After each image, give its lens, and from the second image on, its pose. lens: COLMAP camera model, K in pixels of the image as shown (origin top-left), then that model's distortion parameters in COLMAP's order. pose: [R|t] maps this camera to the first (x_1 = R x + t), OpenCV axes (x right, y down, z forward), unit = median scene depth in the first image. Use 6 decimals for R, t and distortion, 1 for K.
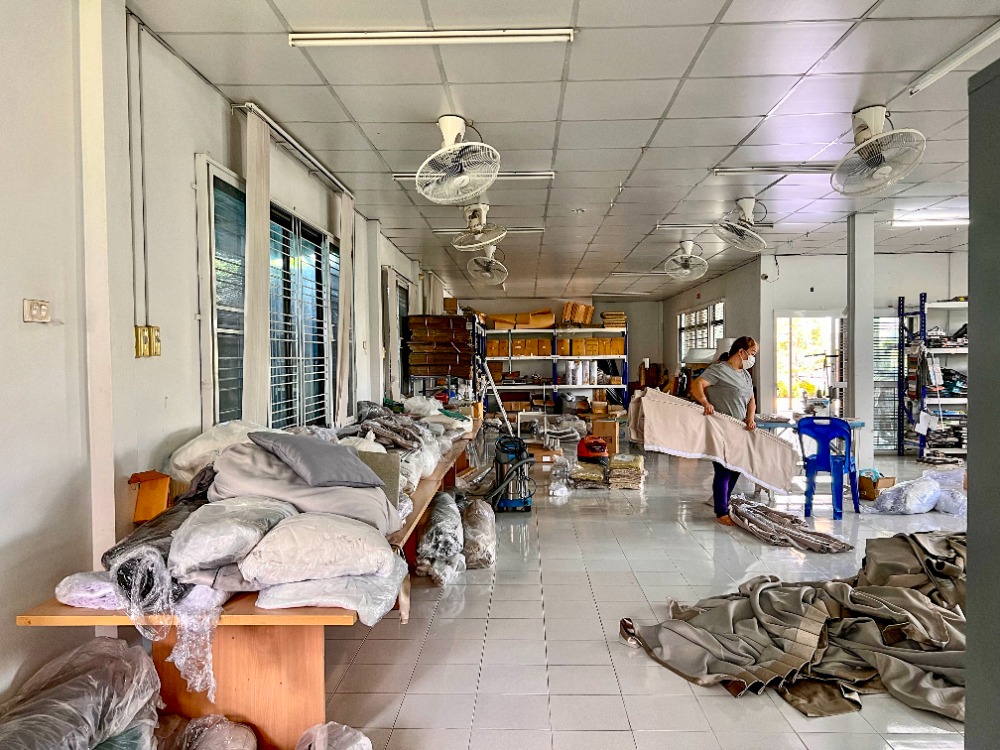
lens RADIAL K [[751.8, 0, 498.1], [0, 751.8, 380.6], [0, 0, 1]] dist [0.057437, -0.066096]
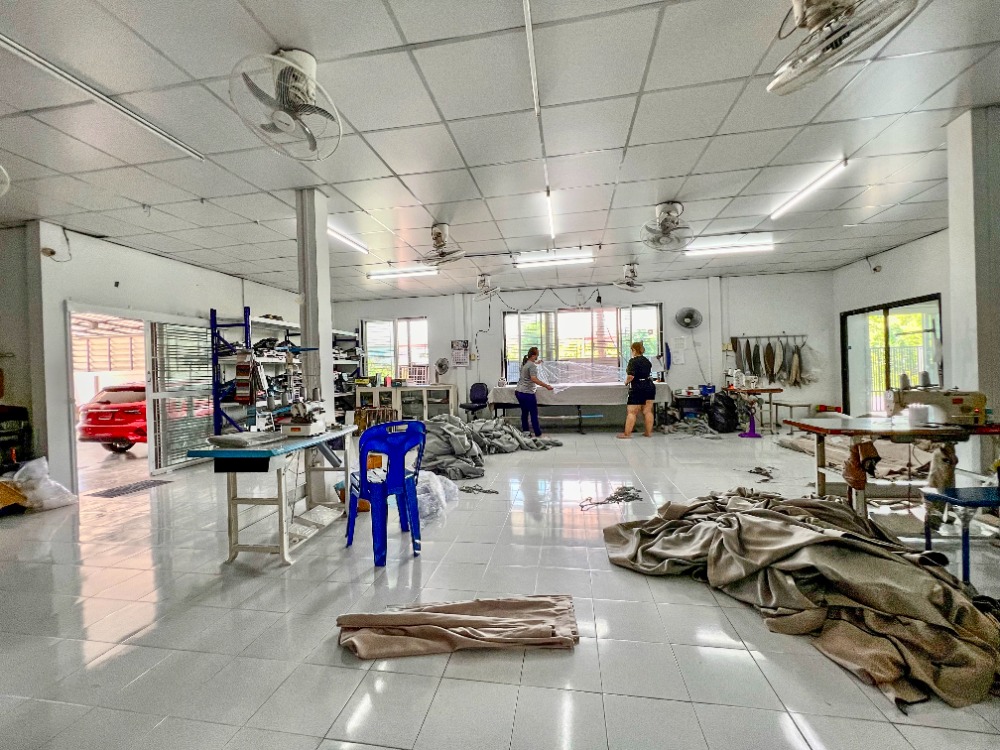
lens RADIAL K [[402.6, 0, 498.9], [0, 402.6, 372.5], [0, 0, 1]] dist [-0.002188, 0.000792]
pose [[0.133500, 0.004900, 0.991037, 0.088122], [0.056028, 0.998351, -0.012484, 0.020964], [-0.989464, 0.057193, 0.133005, 1.599757]]
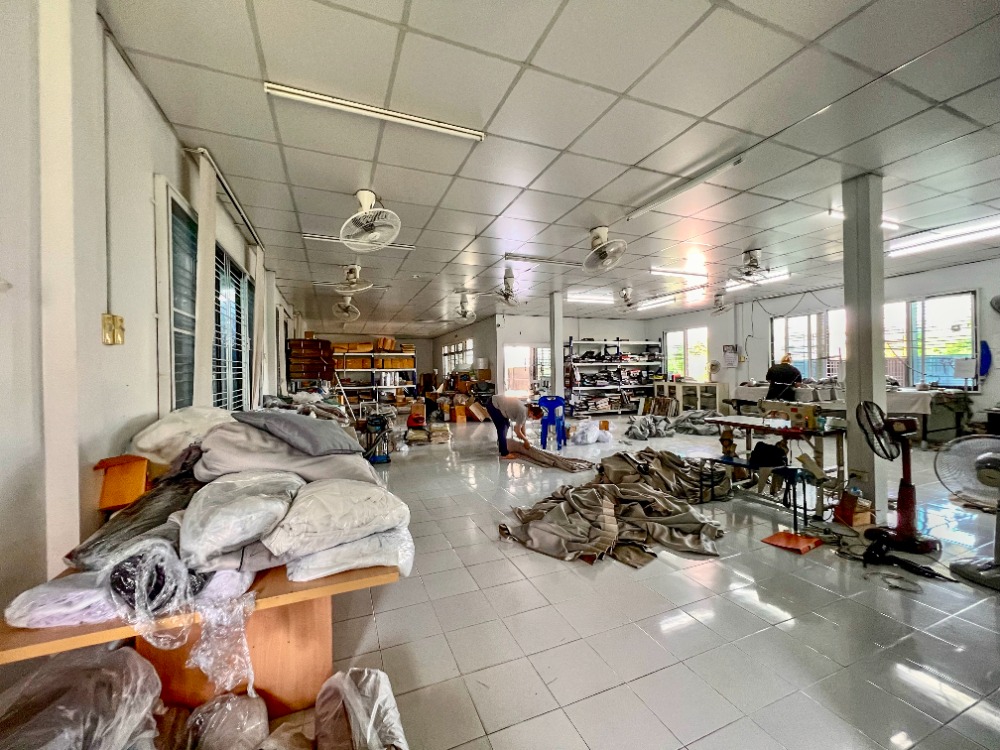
lens RADIAL K [[402.6, 0, 498.9], [0, 402.6, 372.5], [0, 0, 1]] dist [-0.002188, 0.000792]
pose [[0.910578, -0.005035, 0.413306, -0.190516], [0.018740, 0.999400, -0.029113, 0.029869], [-0.412911, 0.034255, 0.910127, 0.264530]]
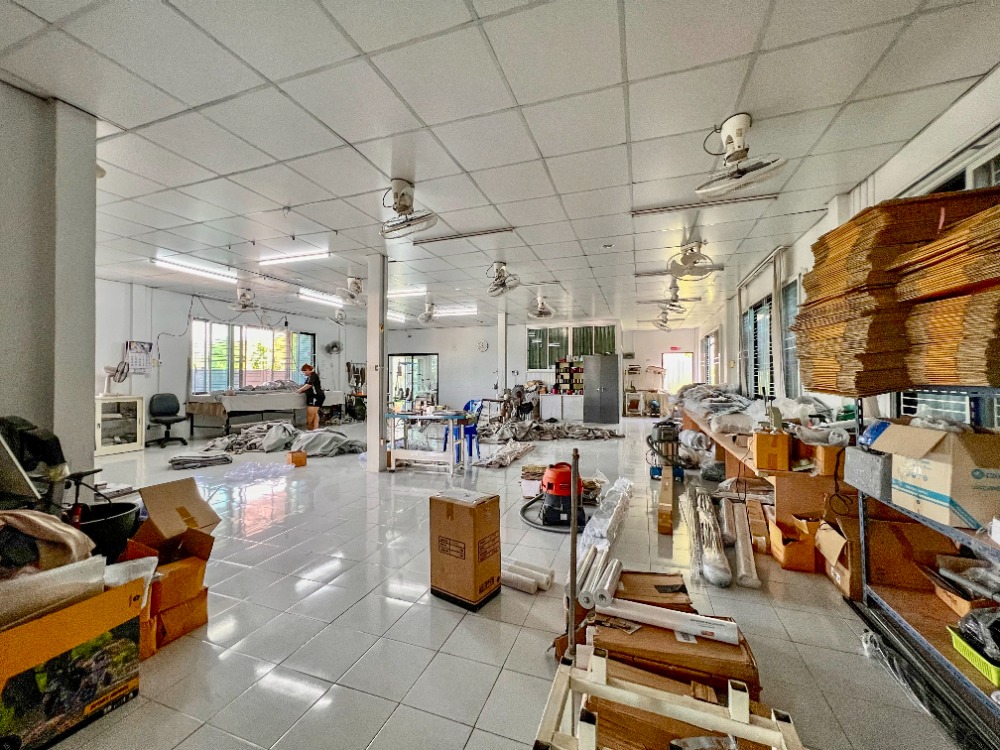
lens RADIAL K [[400.7, 0, 499.5], [0, 400.7, 373.1], [0, 0, 1]] dist [-0.000239, 0.000008]
pose [[-0.953825, 0.014006, 0.300038, 0.165087], [0.018464, 0.999757, 0.012028, -0.048903], [-0.299796, 0.017012, -0.953851, 3.482016]]
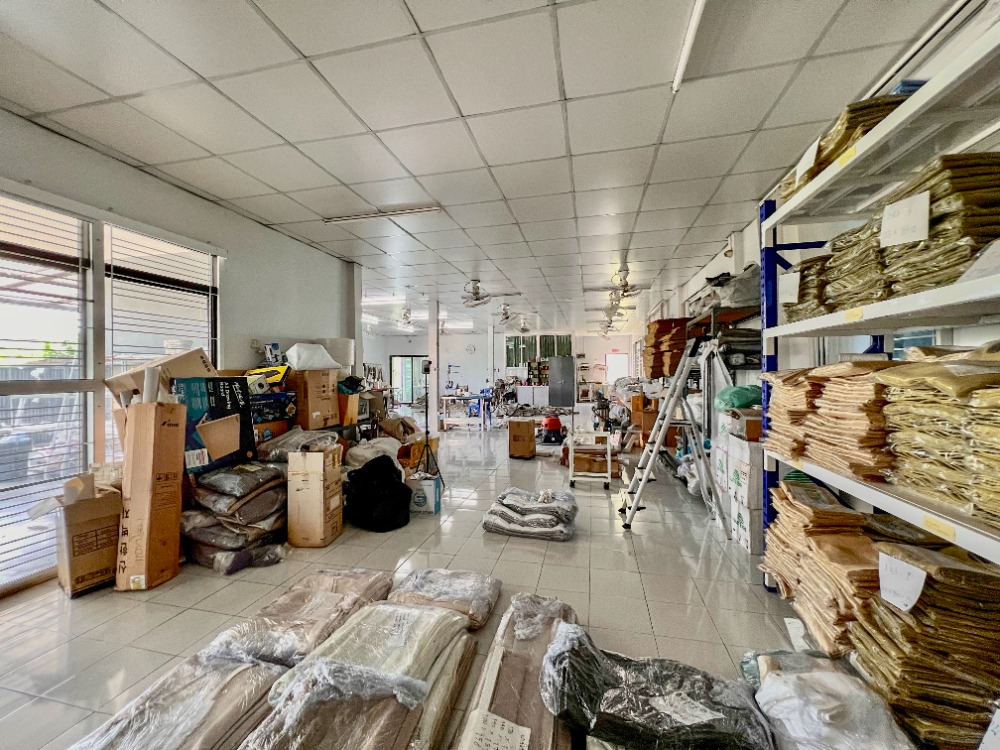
lens RADIAL K [[400.7, 0, 499.5], [0, 400.7, 373.1], [0, 0, 1]] dist [-0.000239, 0.000008]
pose [[-0.981336, 0.020157, 0.191241, 0.179426], [0.025516, 0.999347, 0.025600, -0.087554], [-0.190600, 0.030002, -0.981209, 4.535407]]
